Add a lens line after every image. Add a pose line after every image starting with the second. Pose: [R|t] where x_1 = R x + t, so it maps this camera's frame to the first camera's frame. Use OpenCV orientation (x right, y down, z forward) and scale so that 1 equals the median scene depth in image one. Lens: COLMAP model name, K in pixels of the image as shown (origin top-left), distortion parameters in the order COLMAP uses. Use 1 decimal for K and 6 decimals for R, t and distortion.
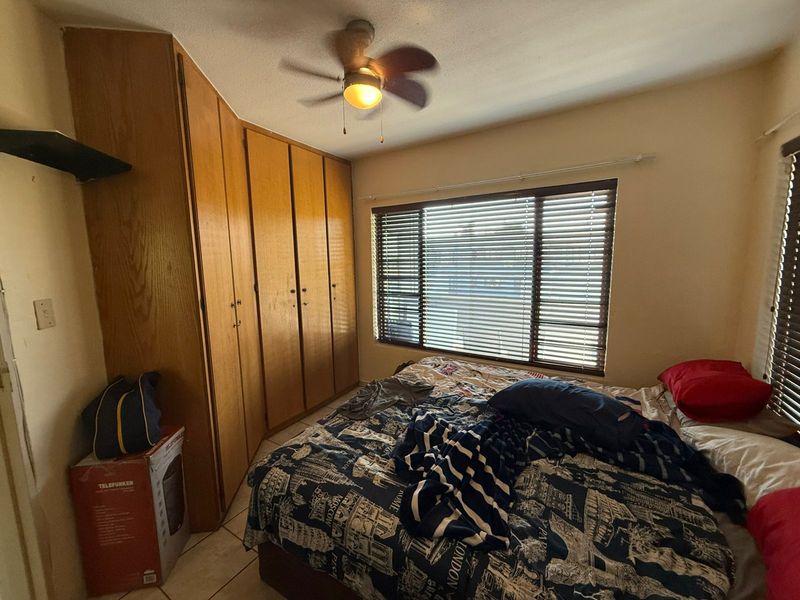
lens RADIAL K [[319.4, 0, 399.4], [0, 319.4, 297.0], [0, 0, 1]] dist [0.005167, -0.001183]
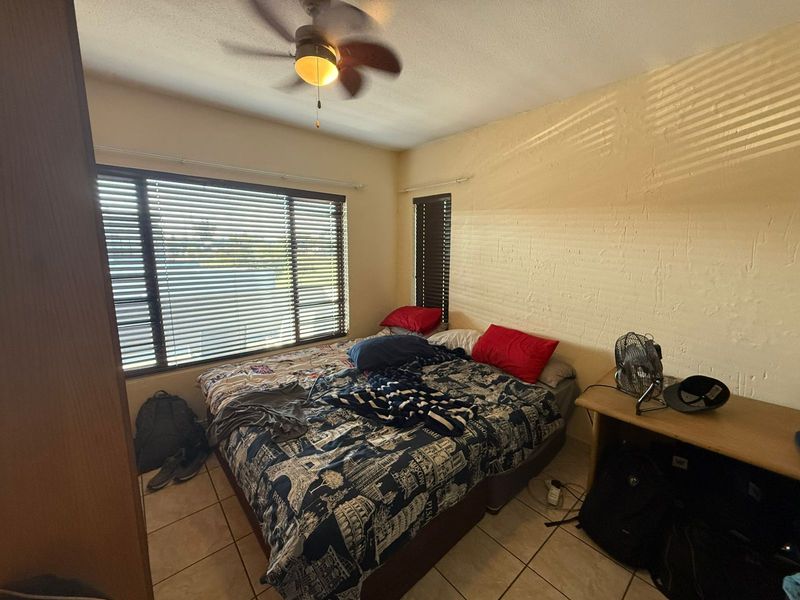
lens RADIAL K [[319.4, 0, 392.9], [0, 319.4, 302.8], [0, 0, 1]] dist [0.005167, -0.001183]
pose [[0.313464, -0.139680, 0.939271, -0.900899], [0.101218, 0.988402, 0.113206, -0.052064], [-0.944190, 0.059585, 0.323967, 0.499132]]
